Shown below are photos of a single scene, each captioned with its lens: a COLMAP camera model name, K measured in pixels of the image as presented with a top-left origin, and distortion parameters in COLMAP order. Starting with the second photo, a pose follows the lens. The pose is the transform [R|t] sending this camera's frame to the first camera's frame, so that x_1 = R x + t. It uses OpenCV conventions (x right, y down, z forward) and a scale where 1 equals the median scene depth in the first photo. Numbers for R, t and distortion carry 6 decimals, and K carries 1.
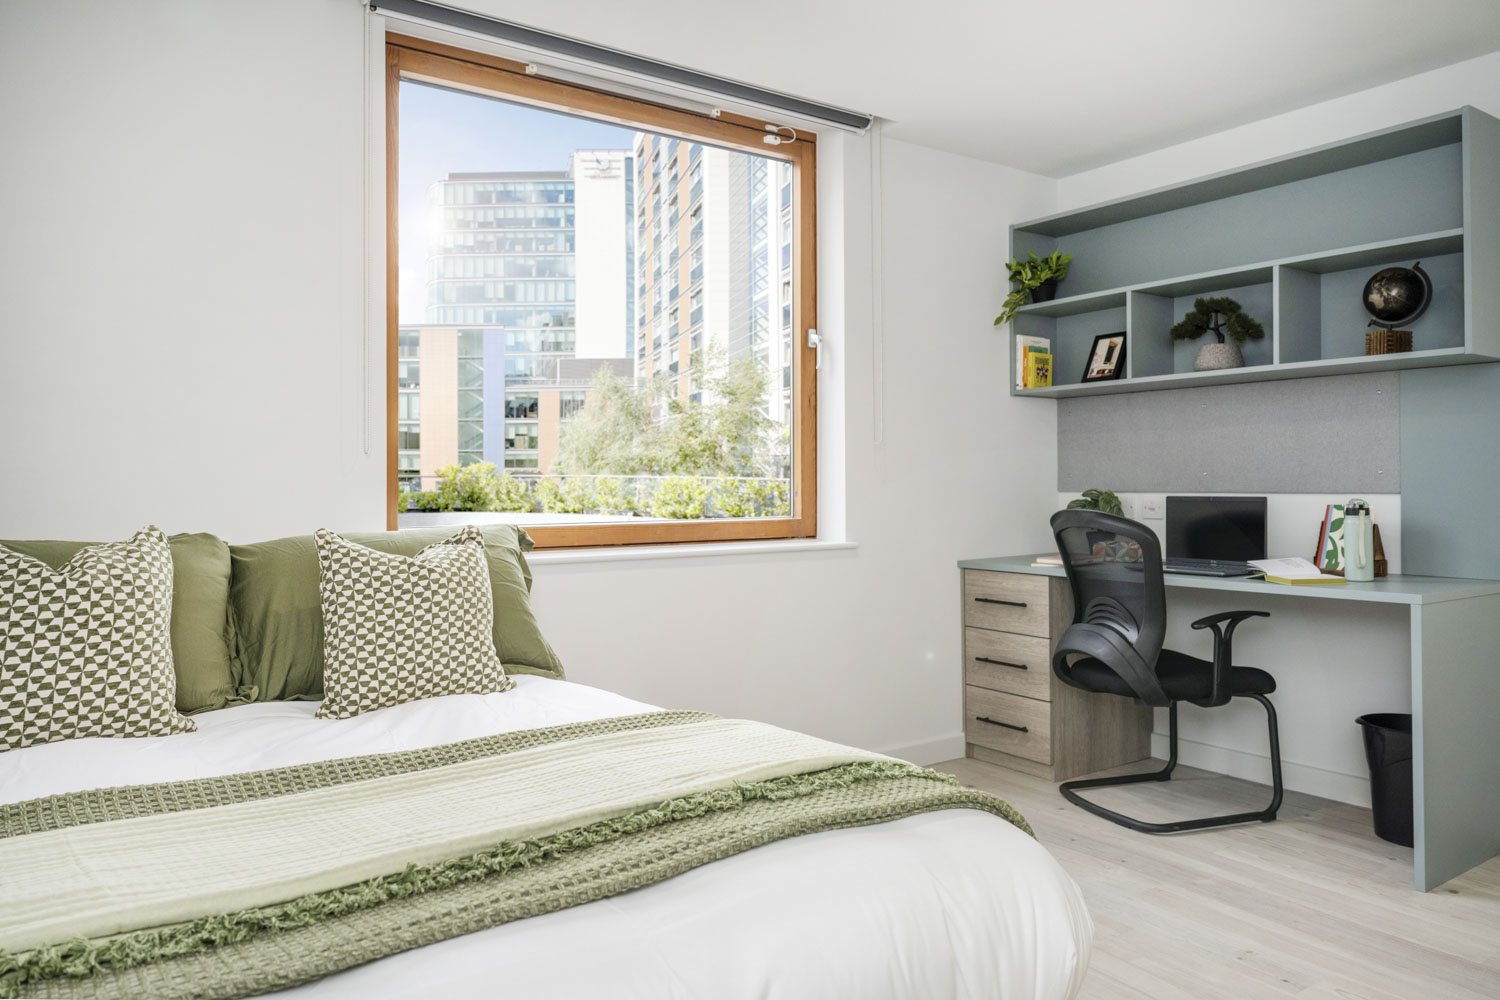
lens RADIAL K [[1056.1, 0, 756.9], [0, 1056.1, 480.5], [0, 0, 1]] dist [0.008357, 0.006838]
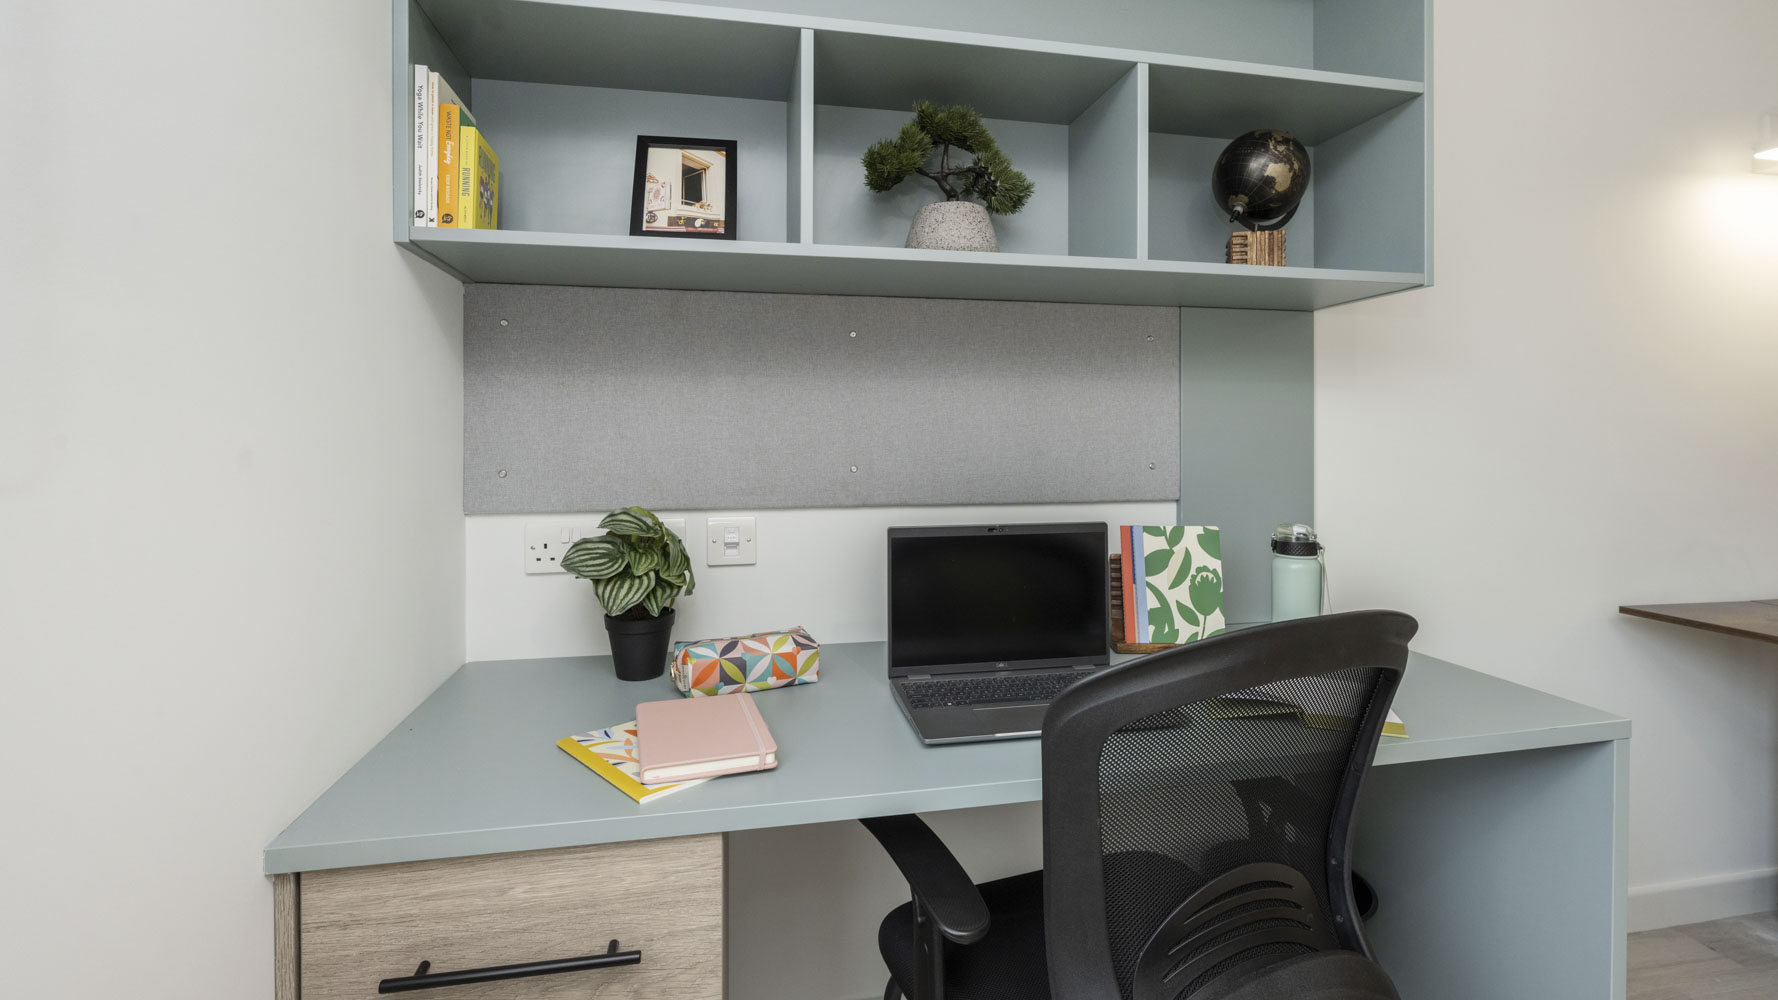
lens RADIAL K [[802.2, 0, 886.5], [0, 802.2, 439.4], [0, 0, 1]] dist [0.005746, 0.000313]
pose [[0.416608, 0.004102, 0.909077, 0.085830], [-0.001404, 0.999992, -0.003869, -0.019883], [-0.909085, 0.000336, 0.416610, 0.854412]]
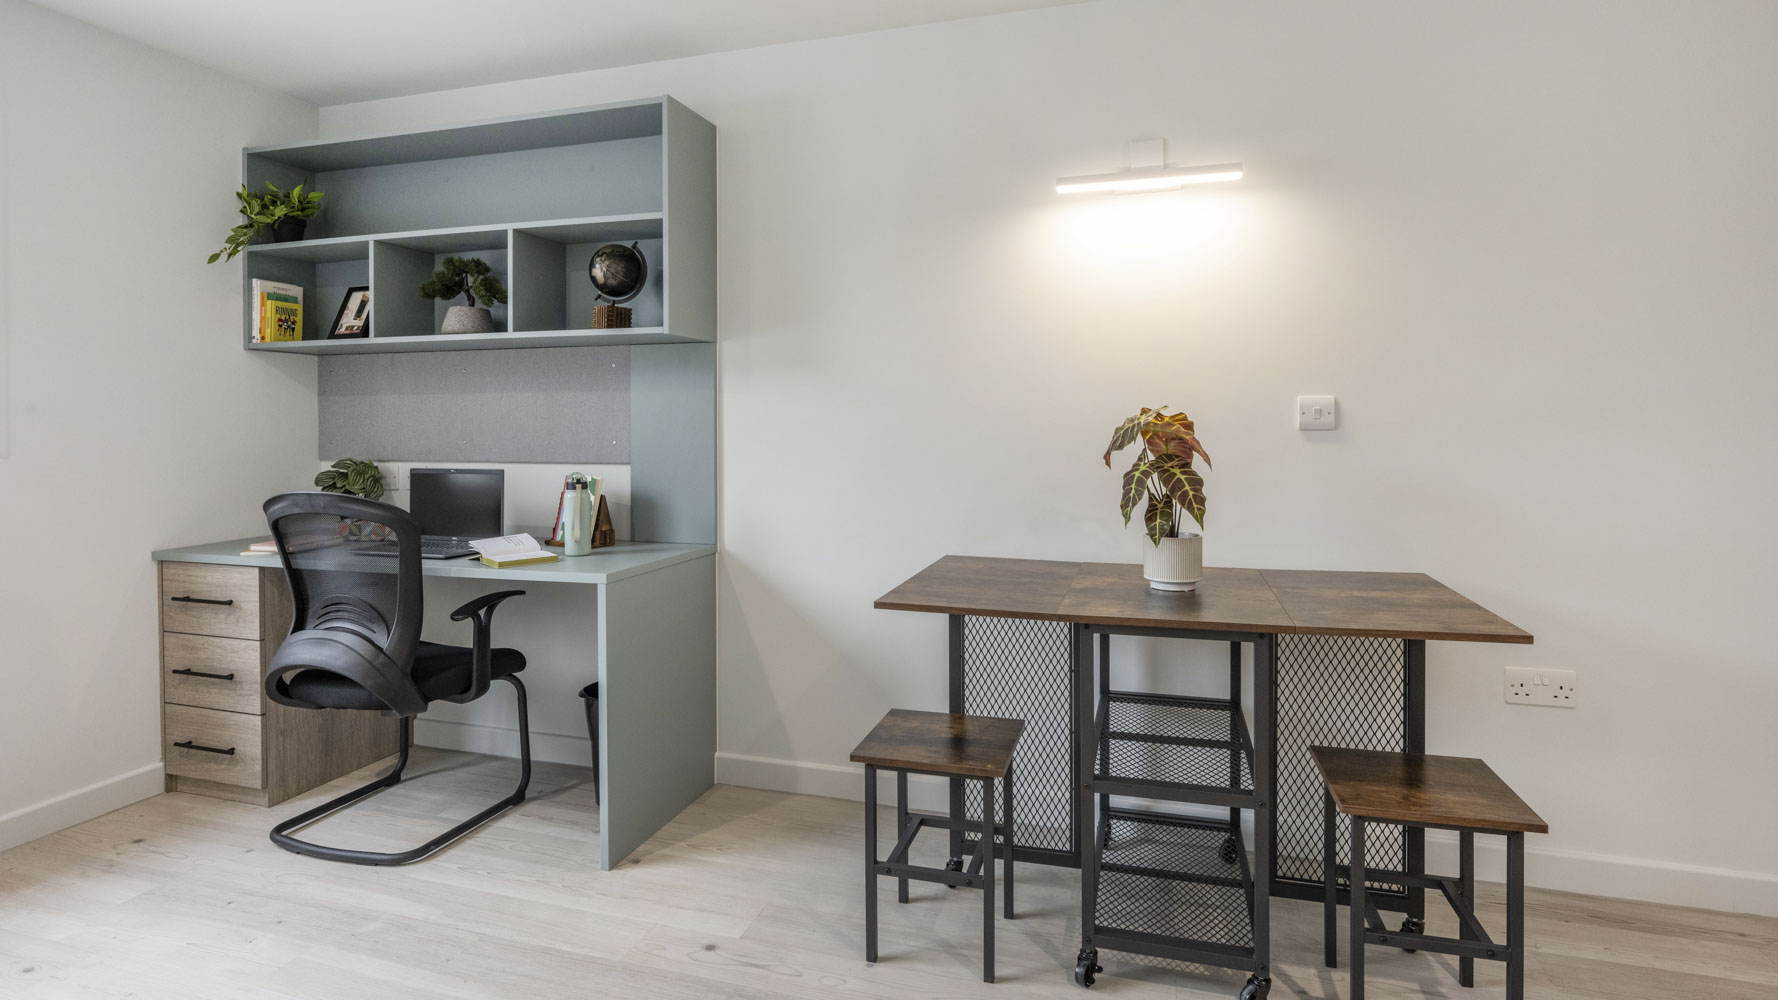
lens RADIAL K [[938.3, 0, 866.9], [0, 938.3, 432.1], [0, 0, 1]] dist [0.000291, -0.000236]
pose [[0.806382, -0.003196, 0.591387, 0.222784], [-0.001939, 0.999966, 0.008048, -0.023897], [-0.591392, -0.007637, 0.806348, 0.109096]]
